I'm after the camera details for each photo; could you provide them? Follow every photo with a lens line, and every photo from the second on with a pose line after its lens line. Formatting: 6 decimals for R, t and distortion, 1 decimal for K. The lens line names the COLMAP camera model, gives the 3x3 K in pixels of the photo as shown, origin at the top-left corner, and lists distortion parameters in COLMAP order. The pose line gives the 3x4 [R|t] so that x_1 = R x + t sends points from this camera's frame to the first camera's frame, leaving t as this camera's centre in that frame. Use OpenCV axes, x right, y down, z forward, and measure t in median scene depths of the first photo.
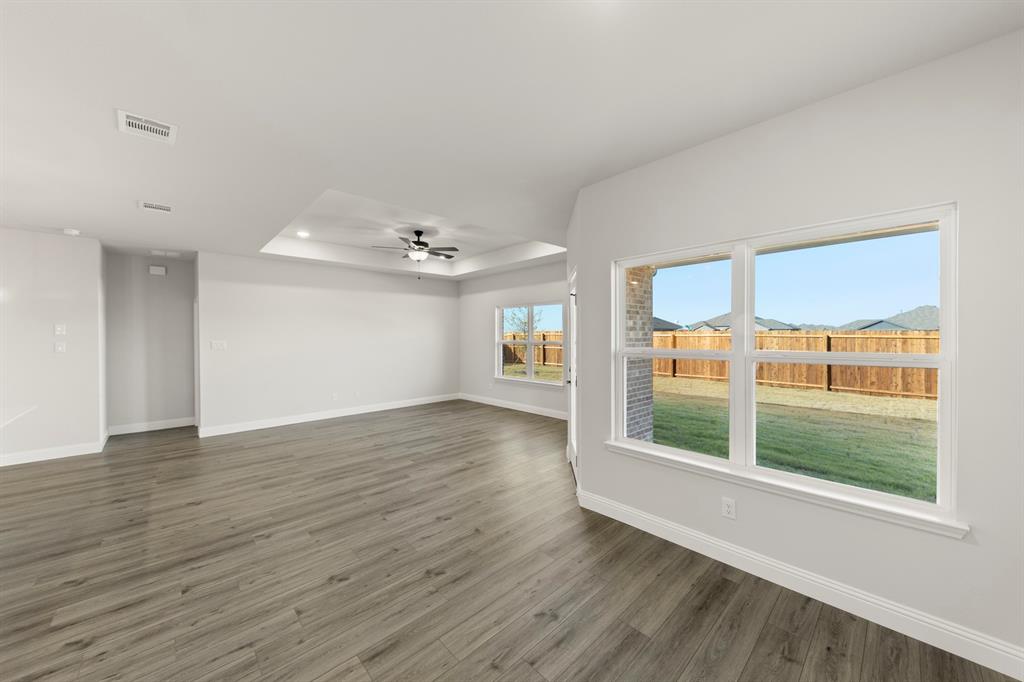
lens RADIAL K [[357.1, 0, 490.7], [0, 357.1, 339.6], [0, 0, 1]] dist [0.005998, -0.000280]
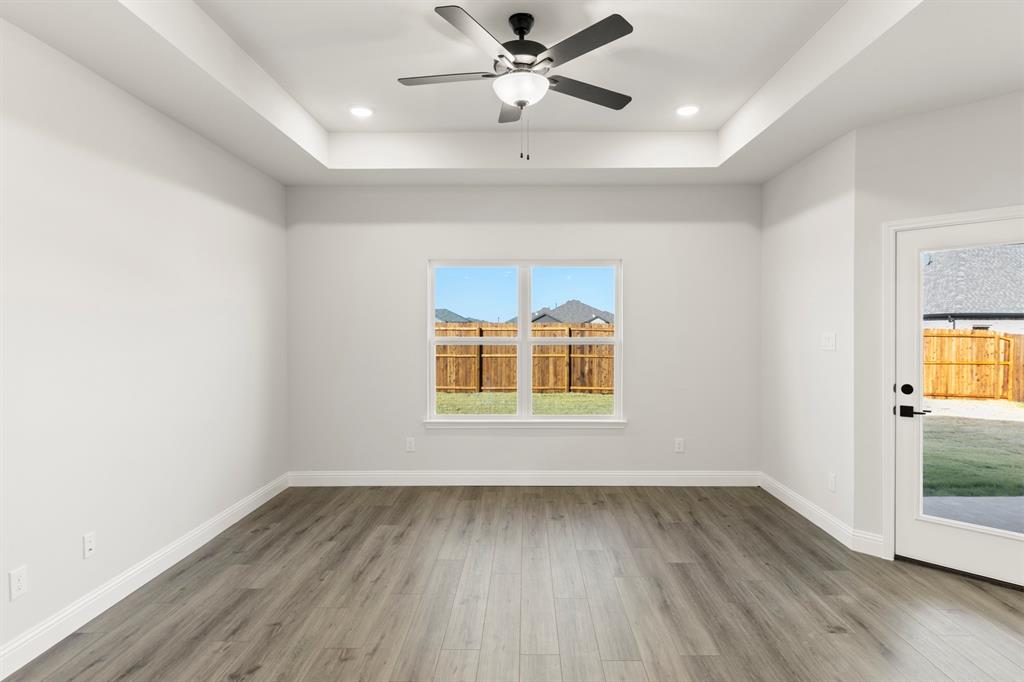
lens RADIAL K [[564.1, 0, 471.6], [0, 564.1, 356.7], [0, 0, 1]] dist [0.007370, -0.001718]
pose [[0.680858, -0.032249, 0.731705, -0.975530], [0.005098, 0.999215, 0.039296, -0.009983], [-0.732398, -0.023025, 0.680488, 1.015333]]
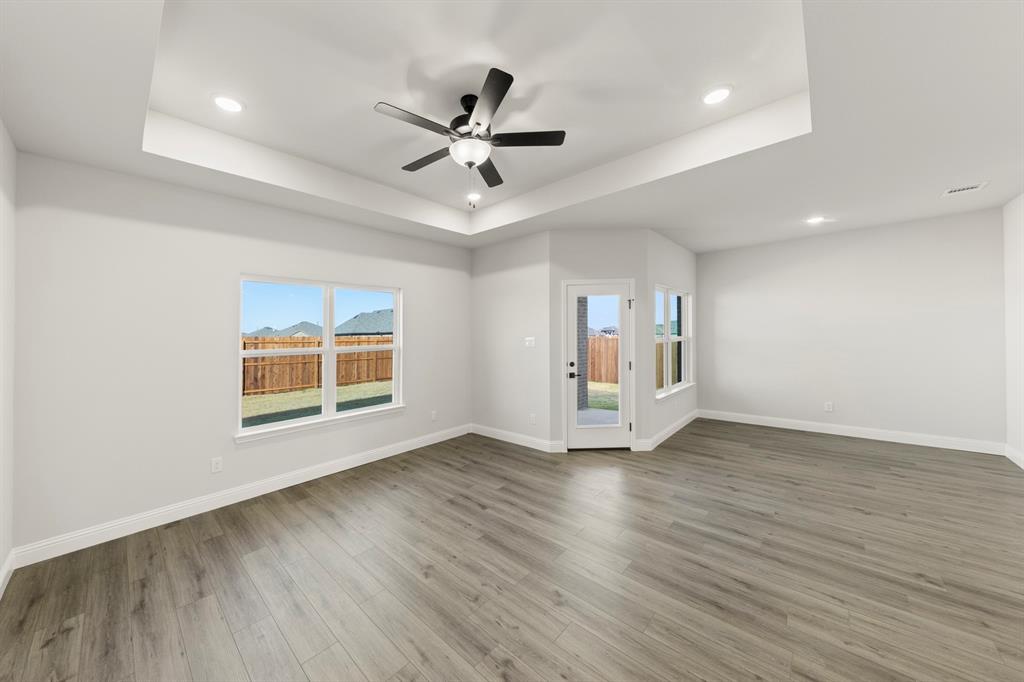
lens RADIAL K [[391.8, 0, 480.6], [0, 391.8, 343.8], [0, 0, 1]] dist [0.007719, -0.002741]
pose [[-0.119101, -0.012491, 0.992804, -1.057662], [0.035098, 0.999243, 0.016783, -0.016091], [-0.992262, 0.036844, -0.118572, 1.589684]]
